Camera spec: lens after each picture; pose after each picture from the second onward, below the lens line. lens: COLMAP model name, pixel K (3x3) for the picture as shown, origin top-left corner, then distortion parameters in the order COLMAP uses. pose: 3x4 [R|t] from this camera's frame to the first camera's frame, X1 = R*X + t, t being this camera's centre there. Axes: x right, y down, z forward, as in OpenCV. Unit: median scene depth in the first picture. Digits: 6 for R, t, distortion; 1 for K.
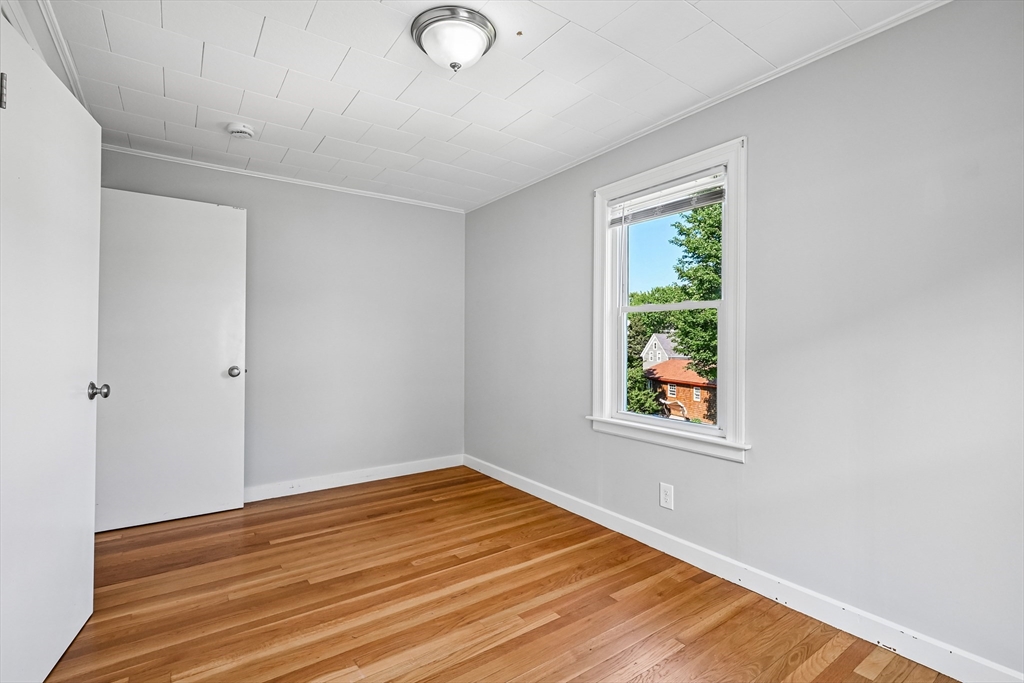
lens RADIAL K [[466.9, 0, 512.0], [0, 466.9, 341.5], [0, 0, 1]] dist [0.000926, 0.000073]
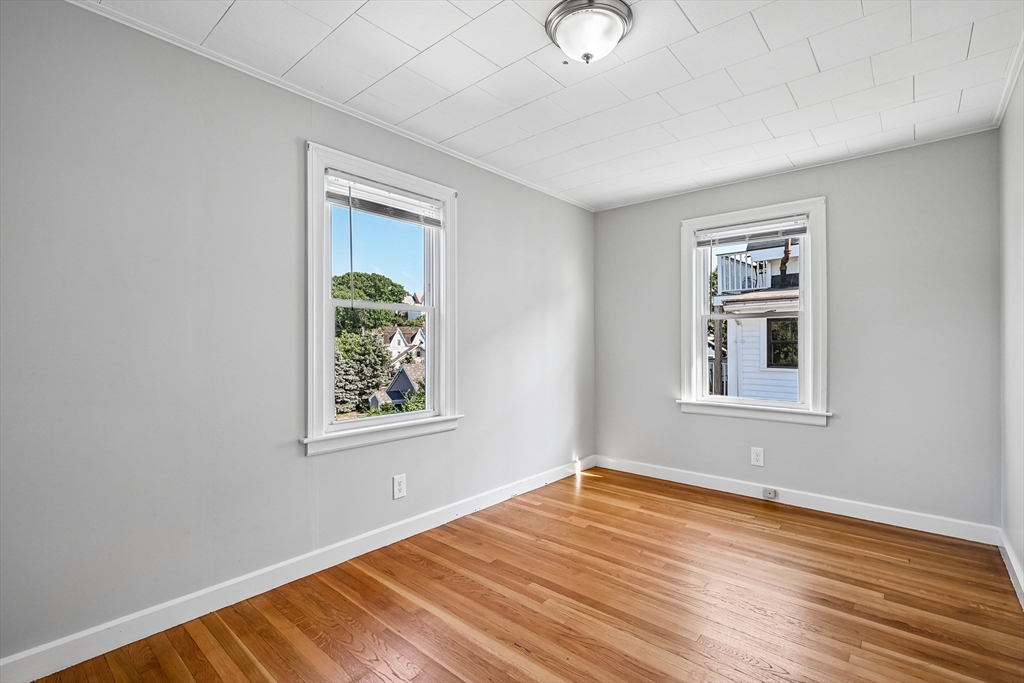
lens RADIAL K [[466.9, 0, 512.0], [0, 466.9, 341.5], [0, 0, 1]] dist [0.000926, 0.000073]
pose [[-0.228524, -0.009270, 0.973494, -0.768103], [-0.006217, 0.999948, 0.008062, -0.006748], [-0.973518, -0.004209, -0.228570, 1.017340]]
